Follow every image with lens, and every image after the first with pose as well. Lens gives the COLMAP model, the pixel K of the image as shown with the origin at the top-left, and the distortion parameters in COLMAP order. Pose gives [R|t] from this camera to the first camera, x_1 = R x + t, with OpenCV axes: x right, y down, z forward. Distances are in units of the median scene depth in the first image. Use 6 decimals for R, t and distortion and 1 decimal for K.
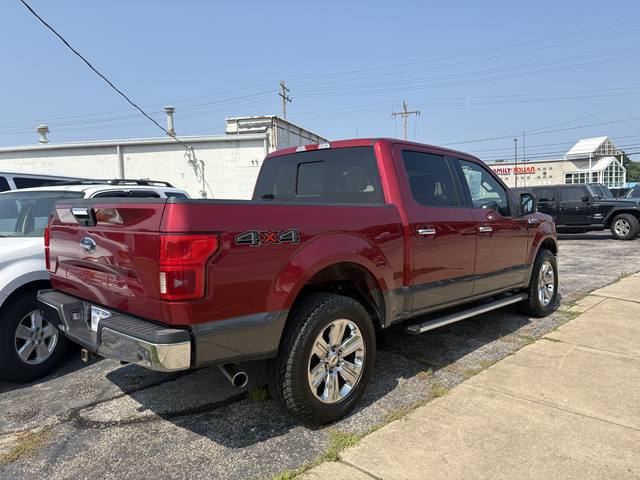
lens RADIAL K [[489.0, 0, 319.6], [0, 489.0, 239.9], [0, 0, 1]] dist [0.030331, -0.018487]
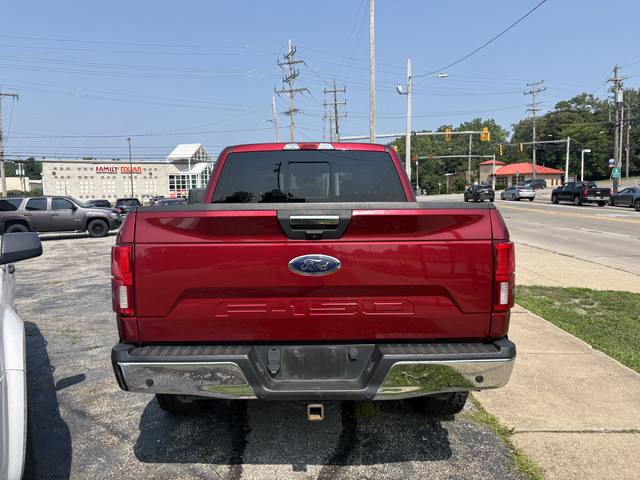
lens RADIAL K [[489.0, 0, 319.2], [0, 489.0, 238.9], [0, 0, 1]] dist [0.030331, -0.018487]
pose [[0.705666, -0.050148, 0.706768, -0.202334], [0.050104, 0.998527, 0.020824, -0.008818], [-0.706771, 0.020717, 0.707139, 0.094990]]
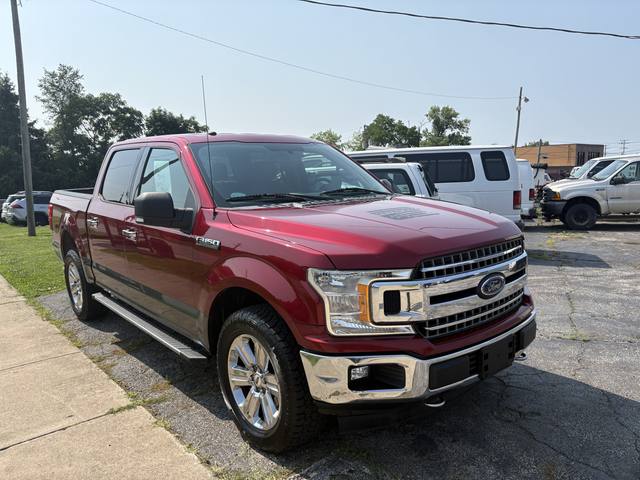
lens RADIAL K [[489.0, 0, 323.4], [0, 489.0, 243.0], [0, 0, 1]] dist [0.030331, -0.018487]
pose [[-0.104844, 0.165399, -0.980638, 0.357665], [-0.039123, 0.984623, 0.170254, -0.050846], [0.993719, 0.056216, -0.096761, 0.443834]]
